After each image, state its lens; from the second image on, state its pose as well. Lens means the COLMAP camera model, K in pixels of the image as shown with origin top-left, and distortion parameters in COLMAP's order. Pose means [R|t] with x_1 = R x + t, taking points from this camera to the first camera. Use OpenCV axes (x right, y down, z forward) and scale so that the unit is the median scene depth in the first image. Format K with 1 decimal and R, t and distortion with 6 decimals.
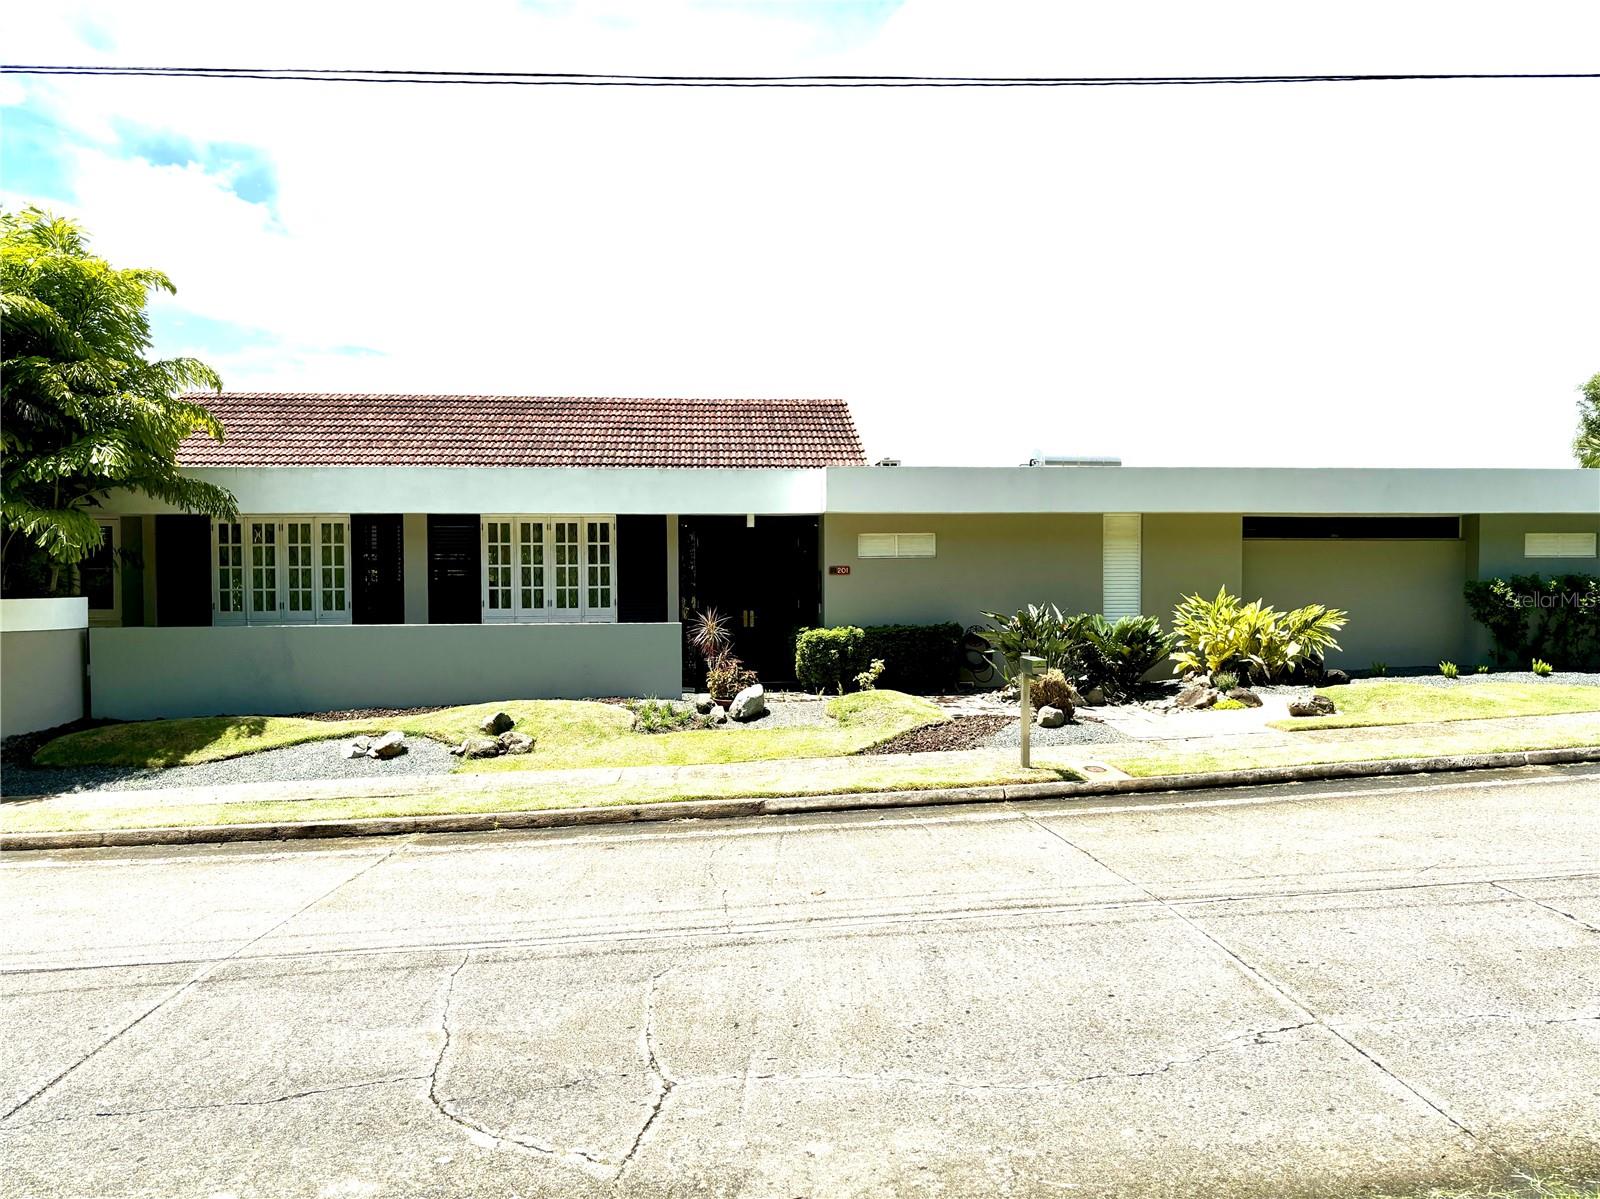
lens RADIAL K [[1218.1, 0, 836.5], [0, 1218.1, 574.9], [0, 0, 1]] dist [0.056215, -0.053766]
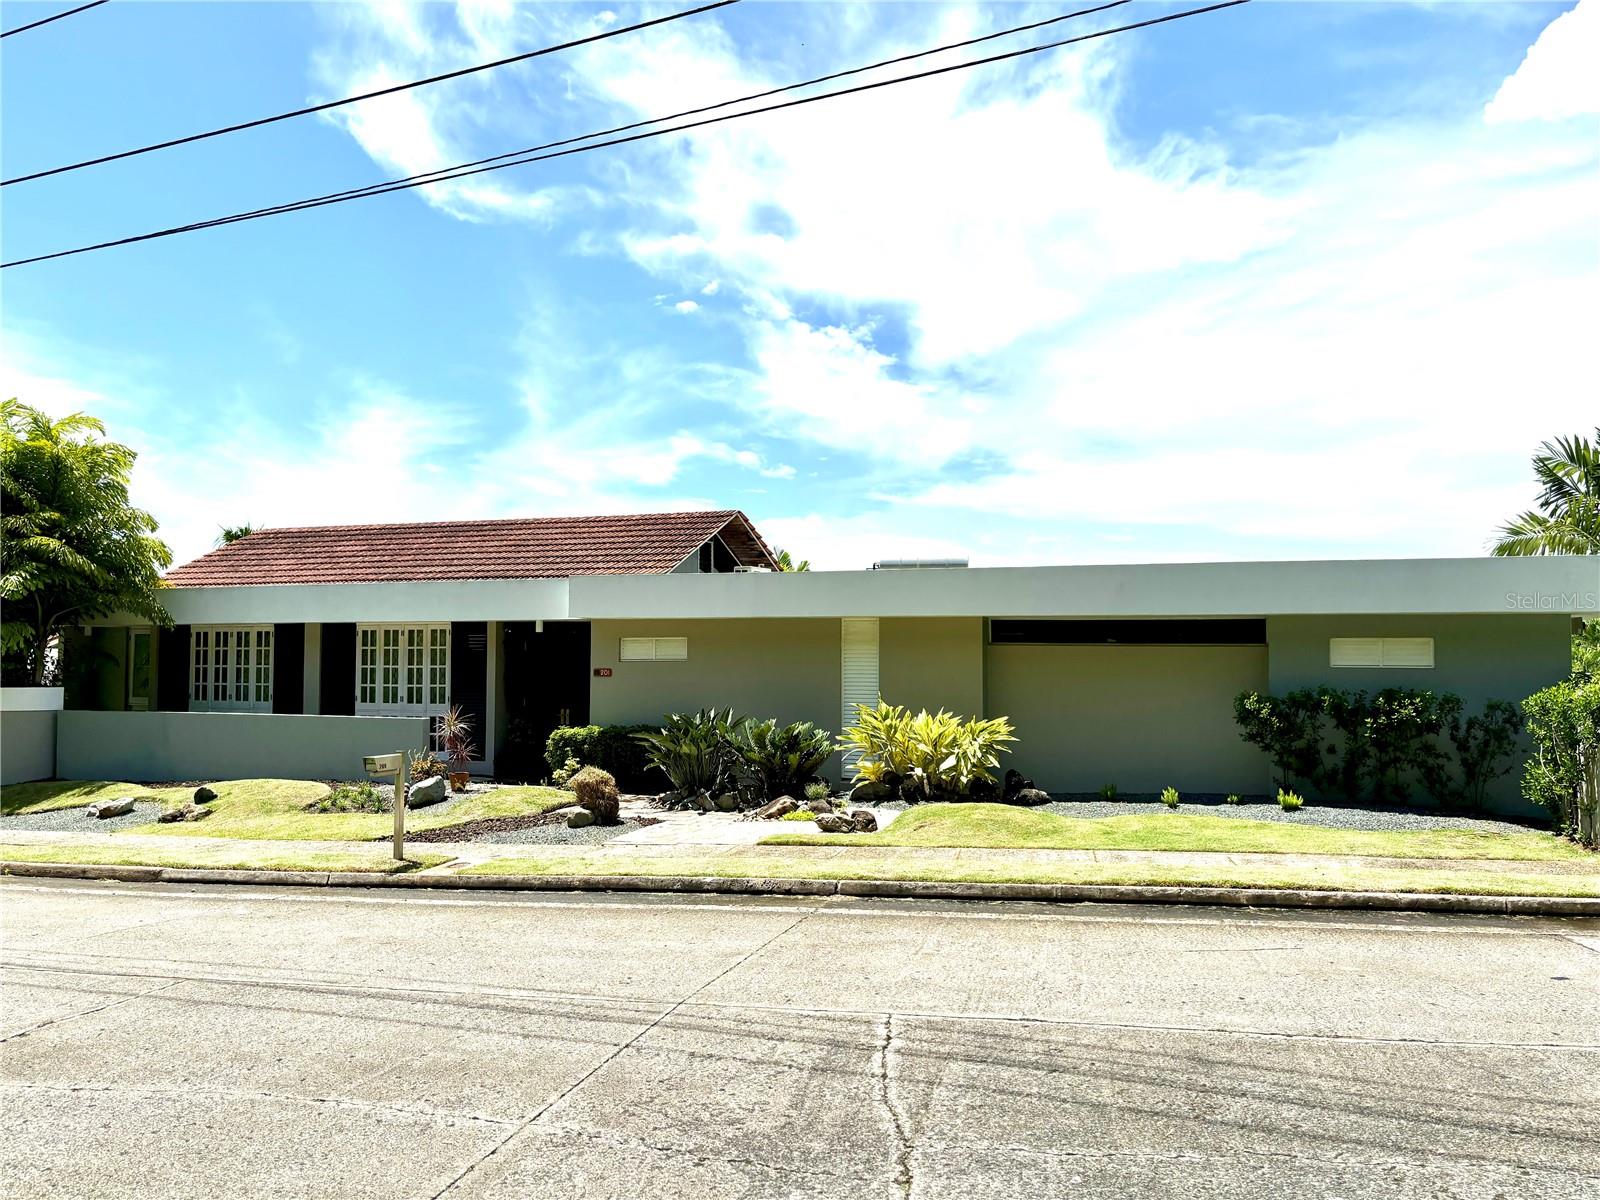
lens RADIAL K [[1218.1, 0, 847.9], [0, 1218.1, 559.8], [0, 0, 1]] dist [0.056215, -0.053766]
pose [[0.907693, -0.027411, -0.418738, 0.651802], [-0.012834, 0.995584, -0.092991, -0.005463], [0.419438, 0.089781, 0.903333, 0.113447]]
